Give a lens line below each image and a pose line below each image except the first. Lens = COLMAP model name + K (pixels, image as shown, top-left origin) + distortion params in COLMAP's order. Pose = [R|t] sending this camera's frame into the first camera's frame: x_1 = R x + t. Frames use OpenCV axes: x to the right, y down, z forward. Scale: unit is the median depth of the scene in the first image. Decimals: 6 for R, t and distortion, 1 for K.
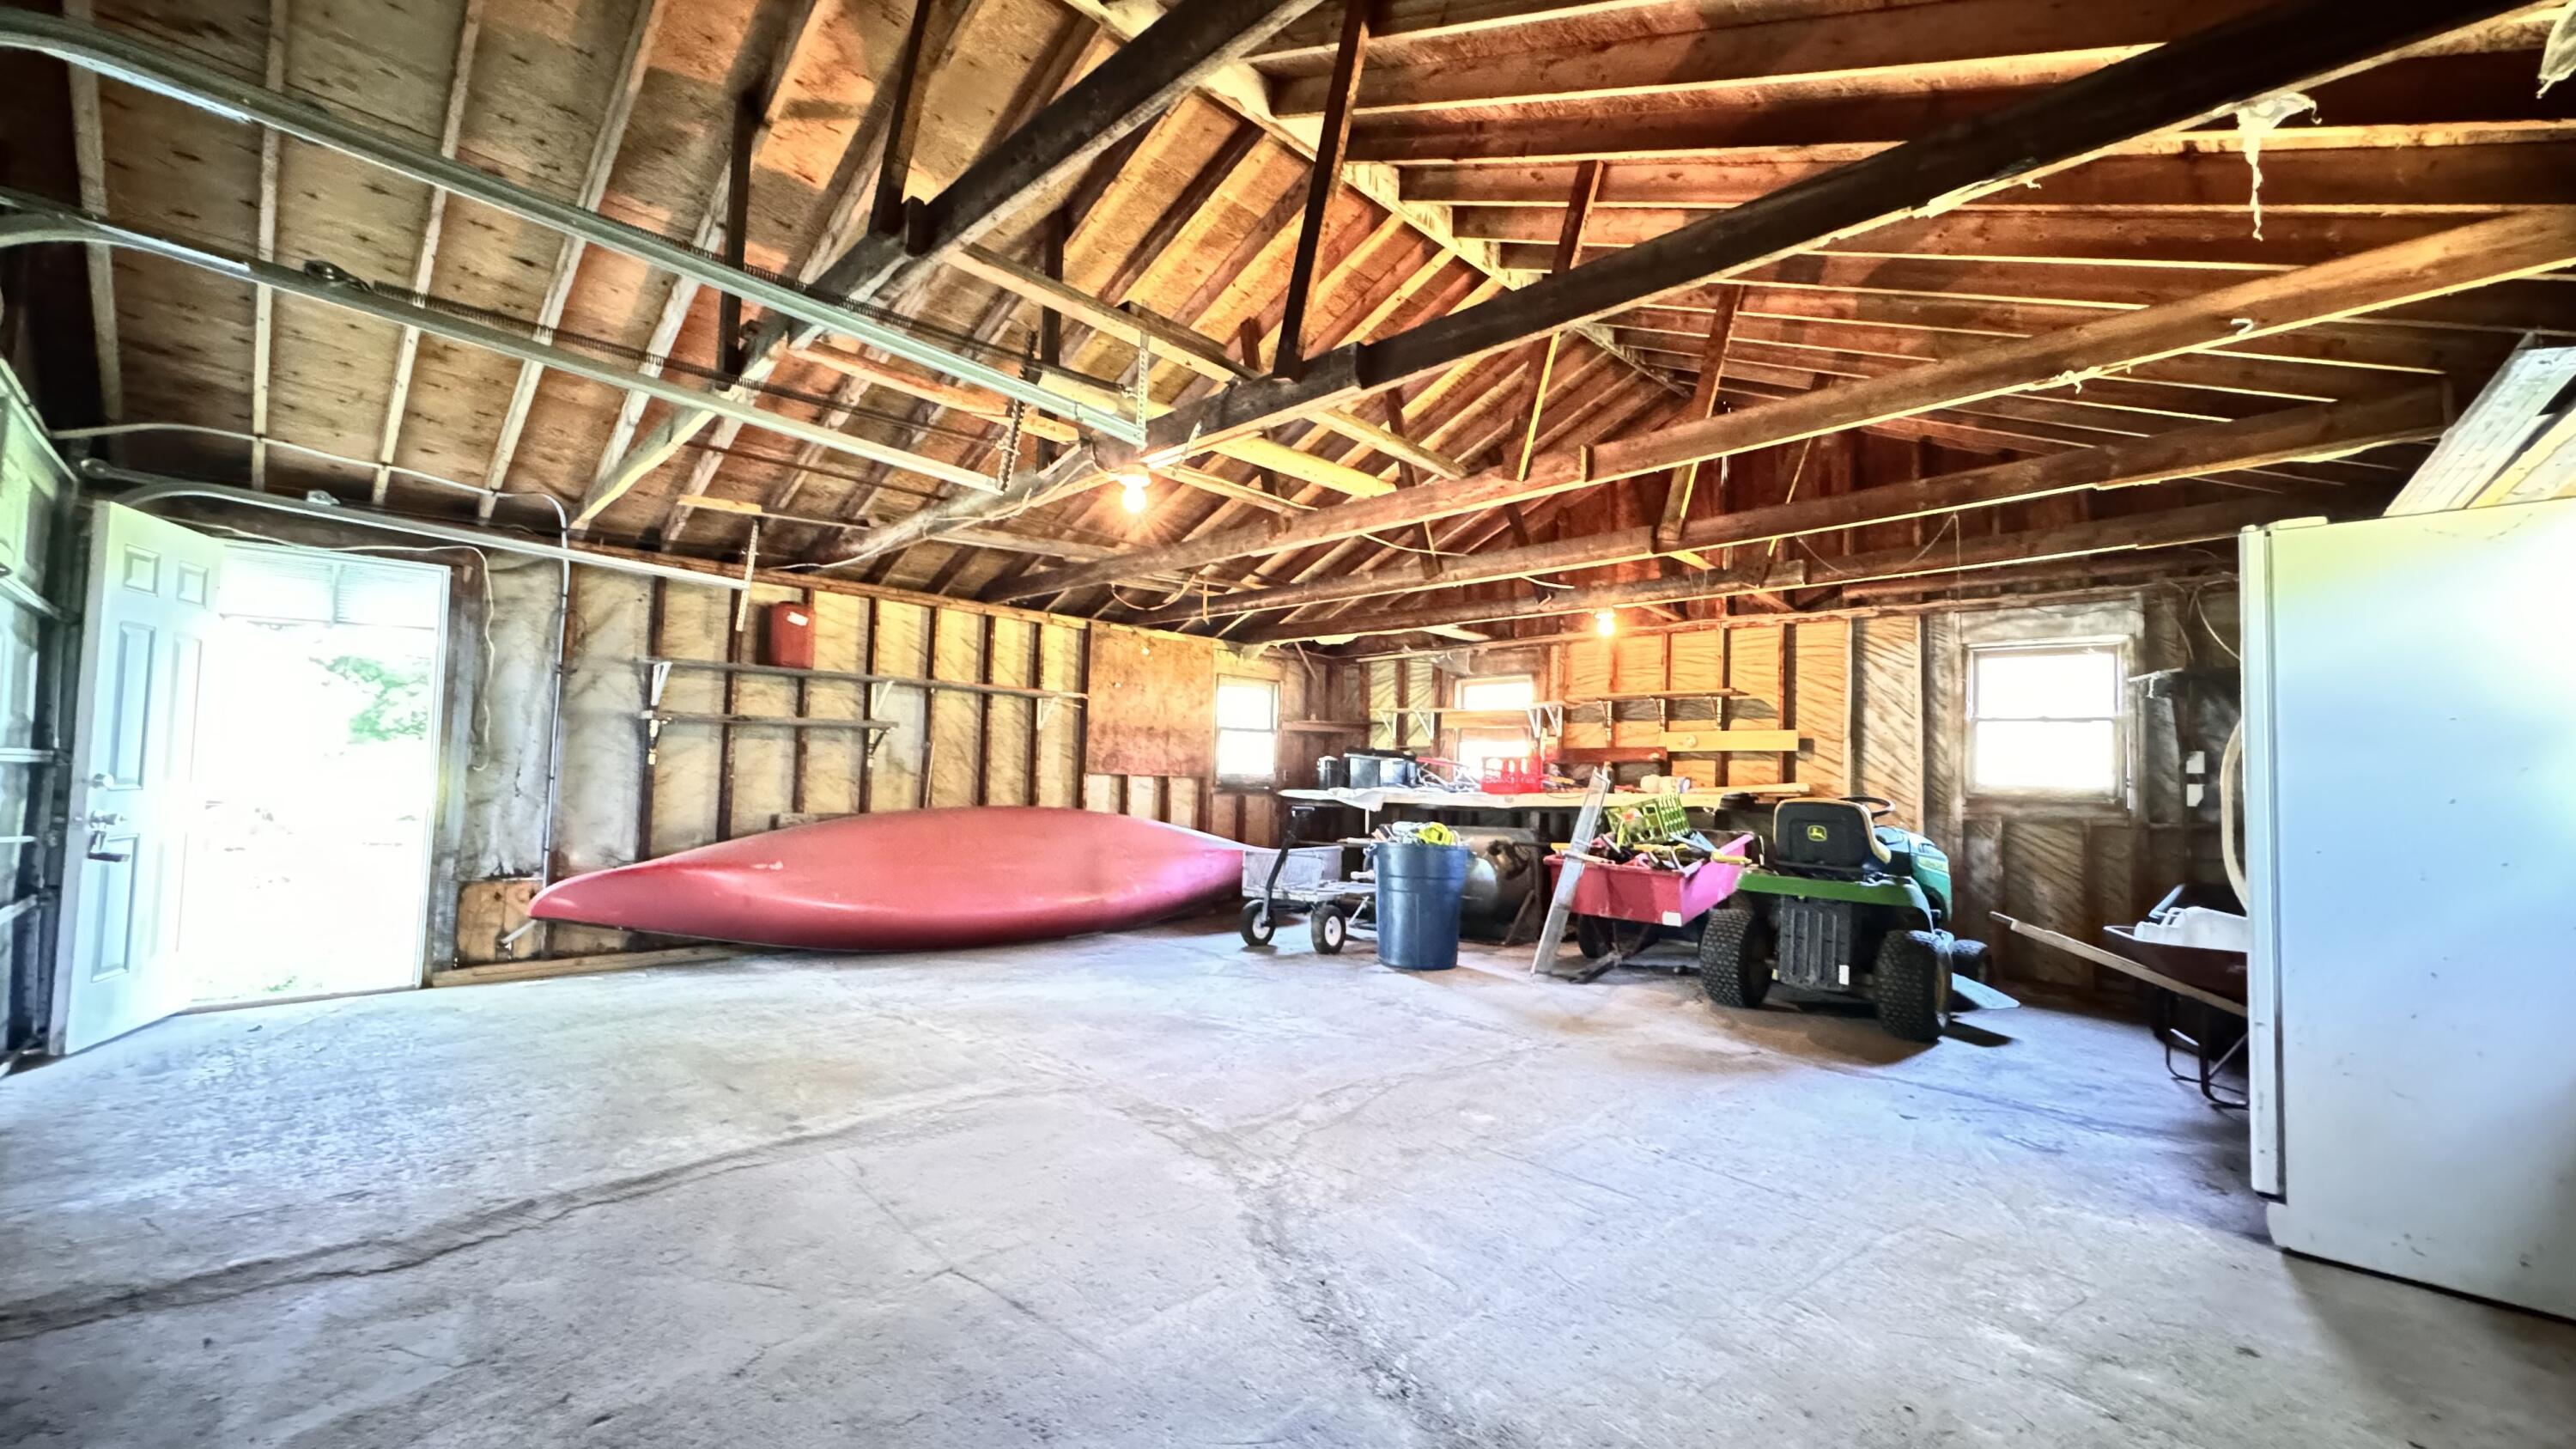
lens RADIAL K [[1032.5, 0, 1288.0], [0, 1032.5, 724.5], [0, 0, 1]] dist [-0.001770, -0.000122]
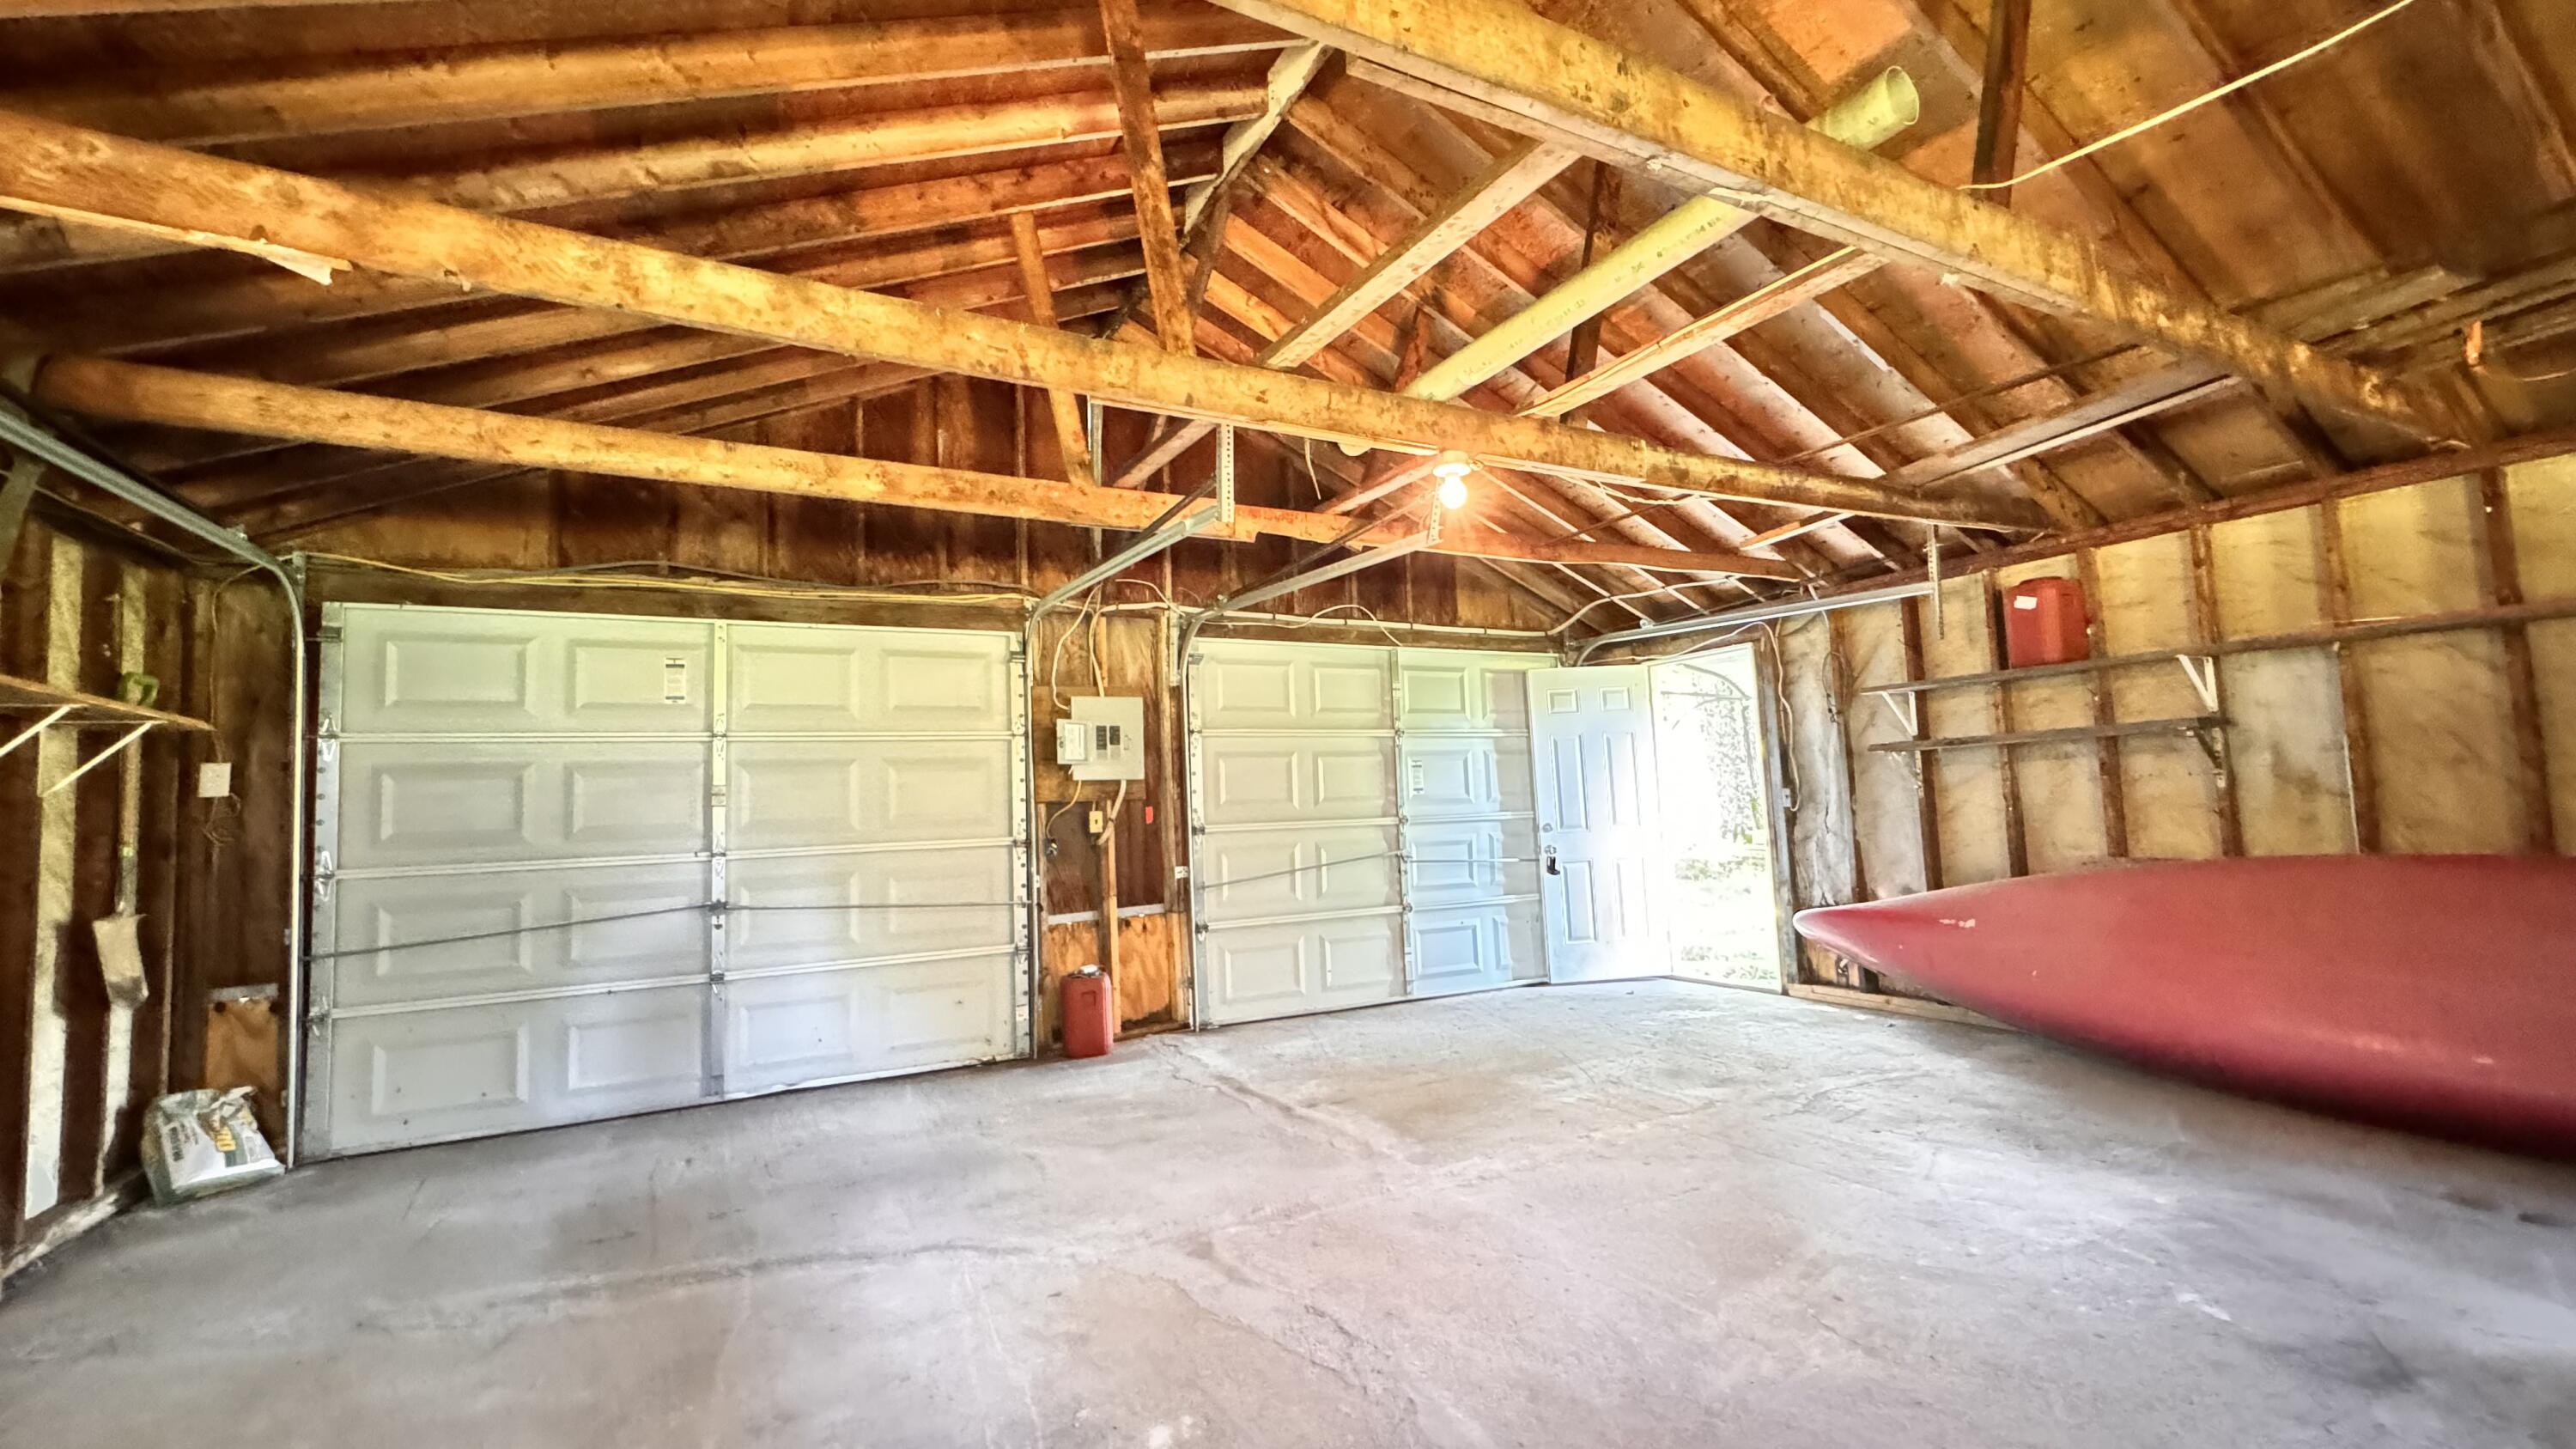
lens RADIAL K [[1032.5, 0, 1288.0], [0, 1032.5, 724.5], [0, 0, 1]] dist [-0.001770, -0.000122]
pose [[-0.290236, -0.085526, -0.953126, 0.489891], [0.086073, 0.989628, -0.115011, 0.034406], [0.953076, -0.115419, -0.279864, 0.823063]]
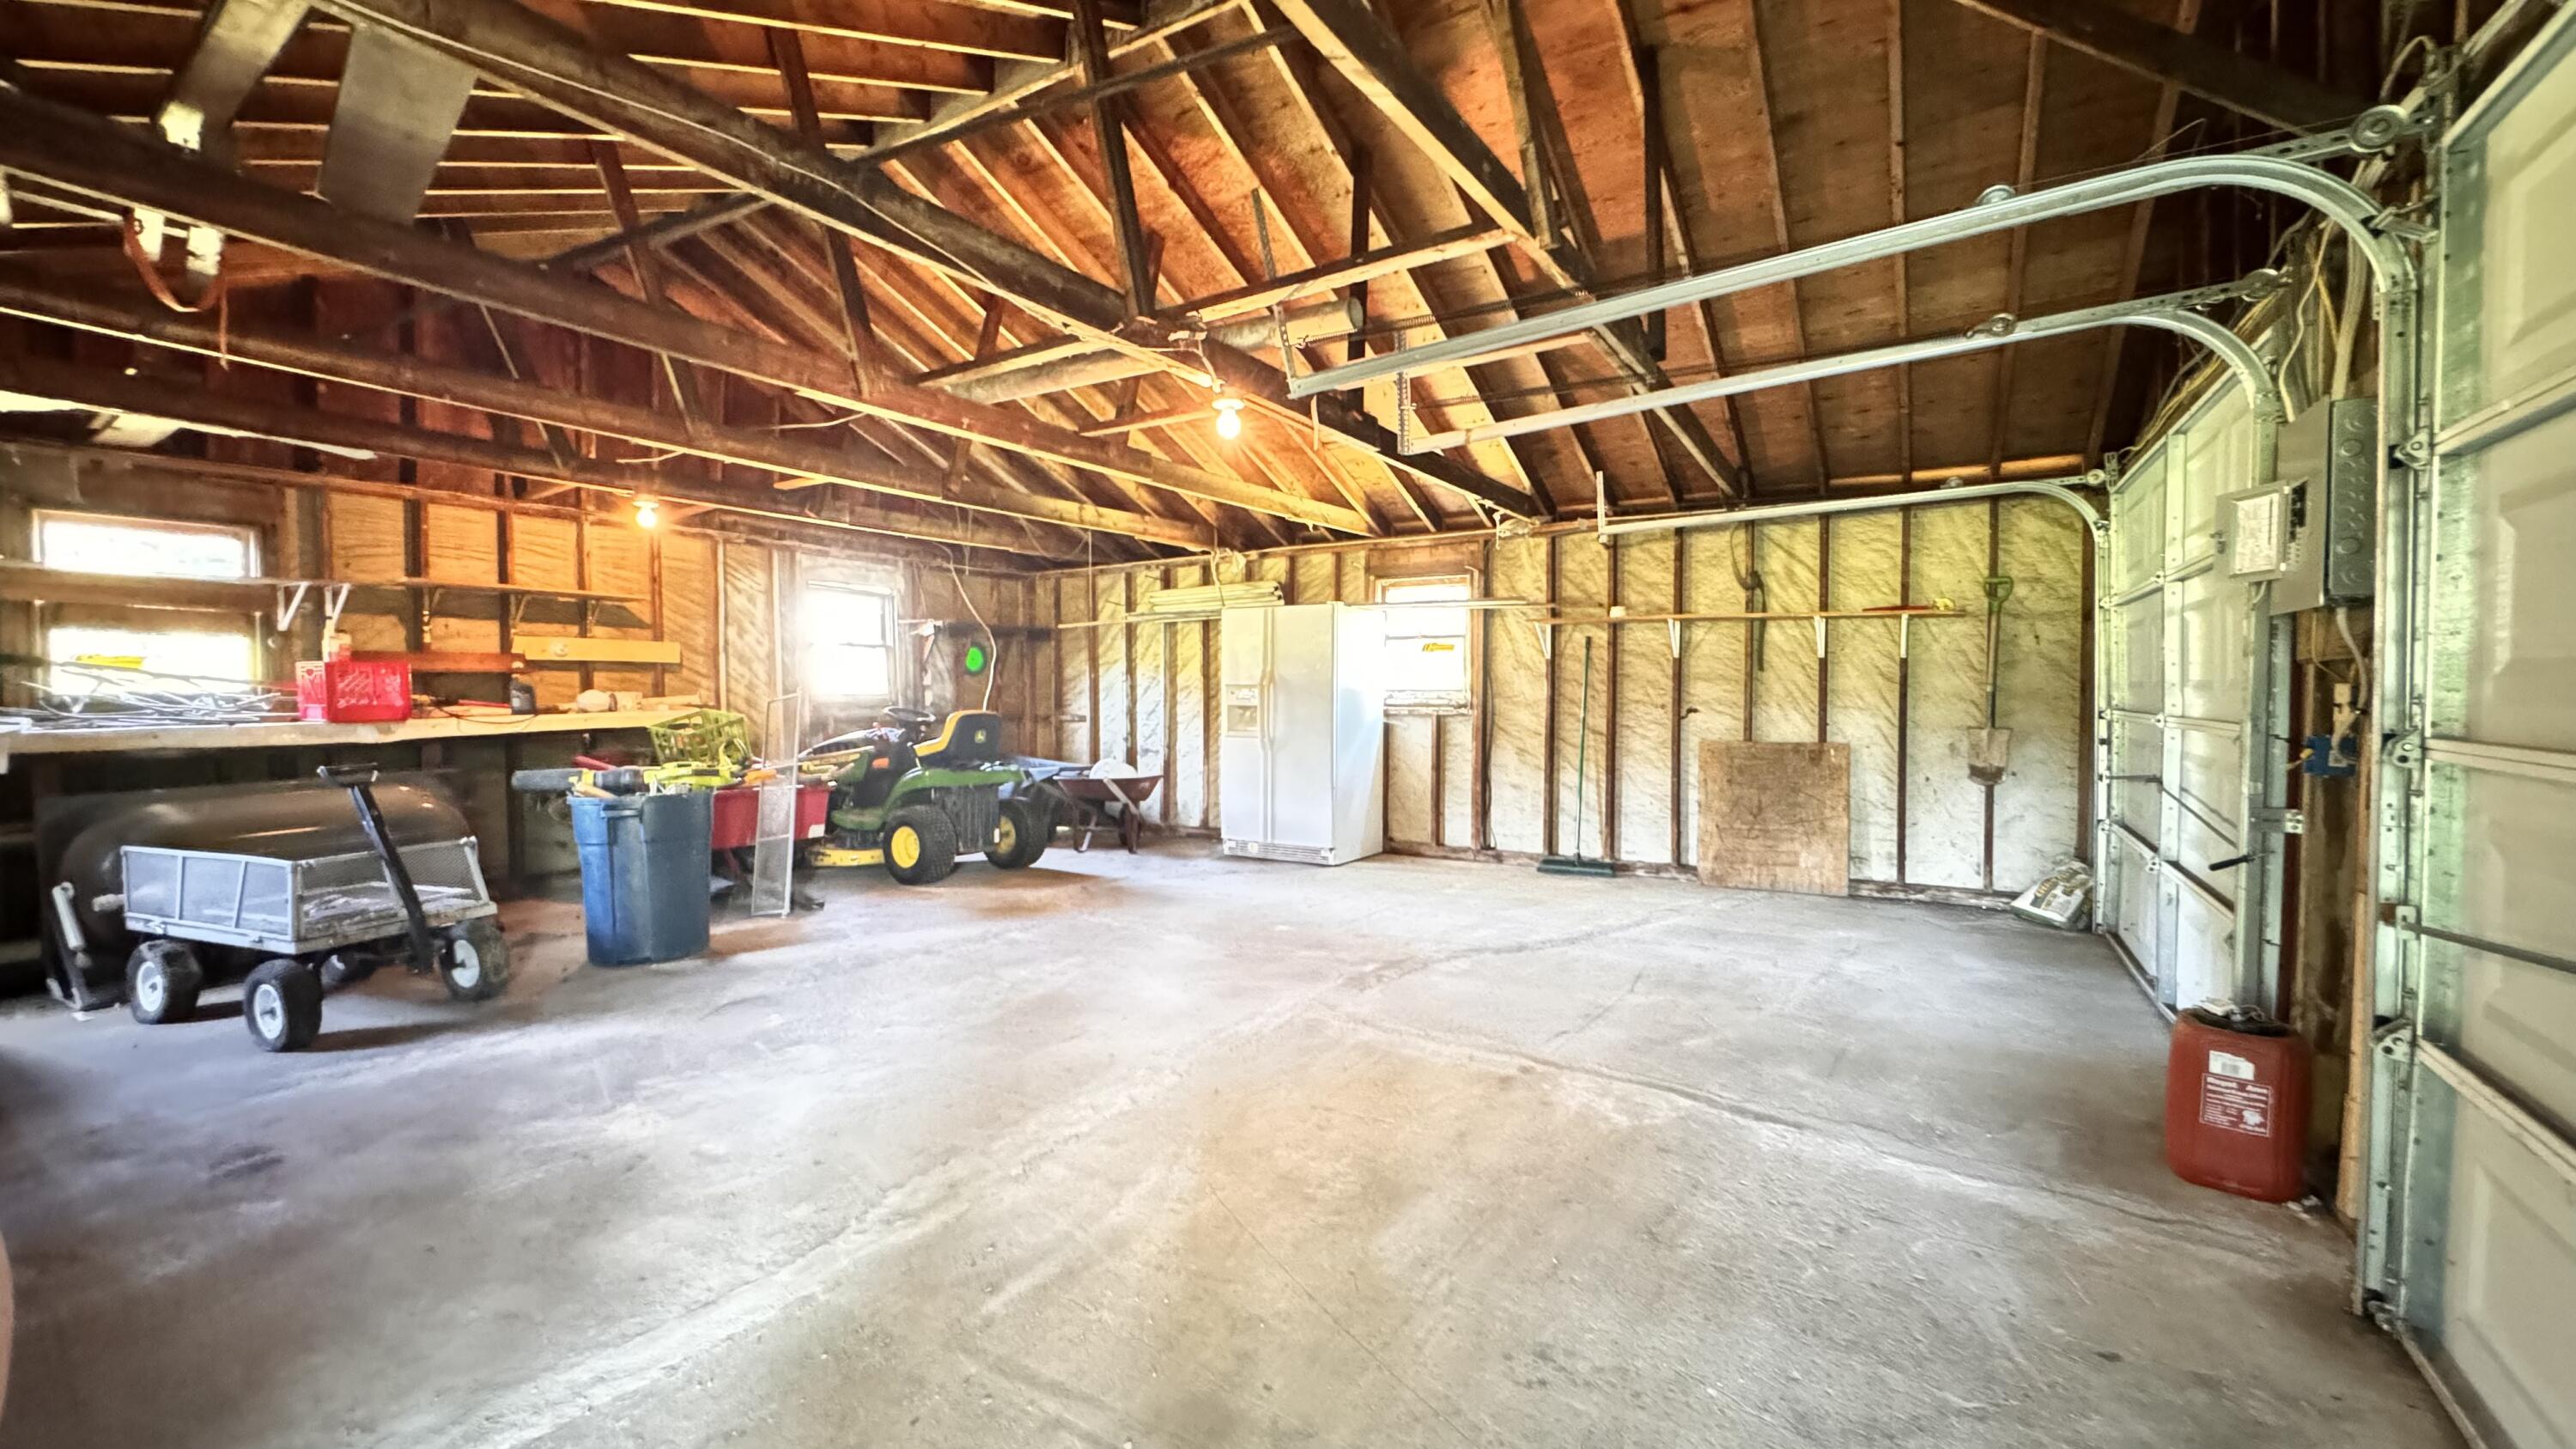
lens RADIAL K [[1032.5, 0, 1288.0], [0, 1032.5, 724.5], [0, 0, 1]] dist [-0.001770, -0.000122]
pose [[-0.231937, -0.054359, 0.971211, -0.831521], [-0.060968, 0.997287, 0.041259, 0.009603], [-0.970818, -0.049644, -0.234622, 0.879548]]
